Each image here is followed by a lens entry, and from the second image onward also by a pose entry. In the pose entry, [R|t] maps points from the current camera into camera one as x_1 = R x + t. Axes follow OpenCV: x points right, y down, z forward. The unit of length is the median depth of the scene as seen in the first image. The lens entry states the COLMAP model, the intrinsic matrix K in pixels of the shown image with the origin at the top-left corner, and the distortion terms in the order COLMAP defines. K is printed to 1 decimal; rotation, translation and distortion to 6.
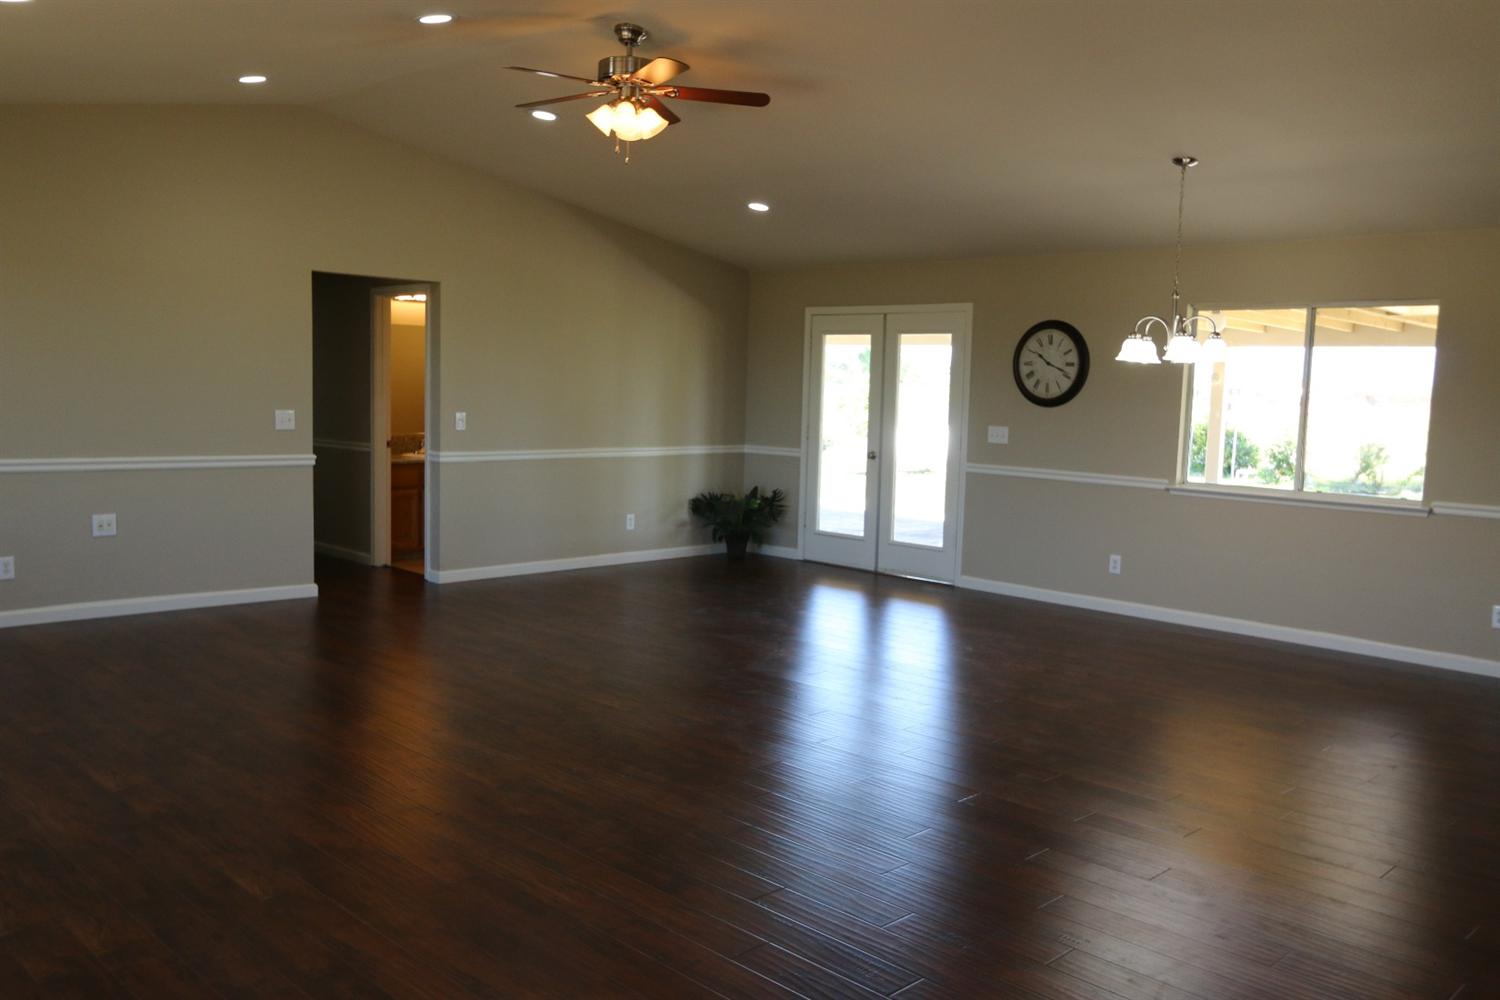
lens RADIAL K [[1222.2, 0, 748.0], [0, 1222.2, 525.1], [0, 0, 1]] dist [0.008191, 0.003763]
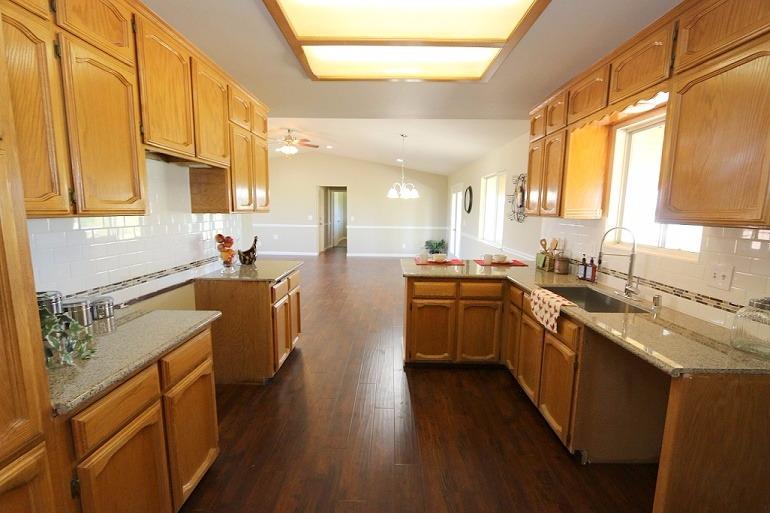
lens RADIAL K [[354.6, 0, 381.2], [0, 354.6, 257.8], [0, 0, 1]] dist [-0.001247, -0.000156]
pose [[0.688298, 0.074270, -0.721616, 0.768375], [-0.075828, 0.996662, 0.030251, 0.006760], [0.721454, 0.033897, 0.691633, 0.223298]]
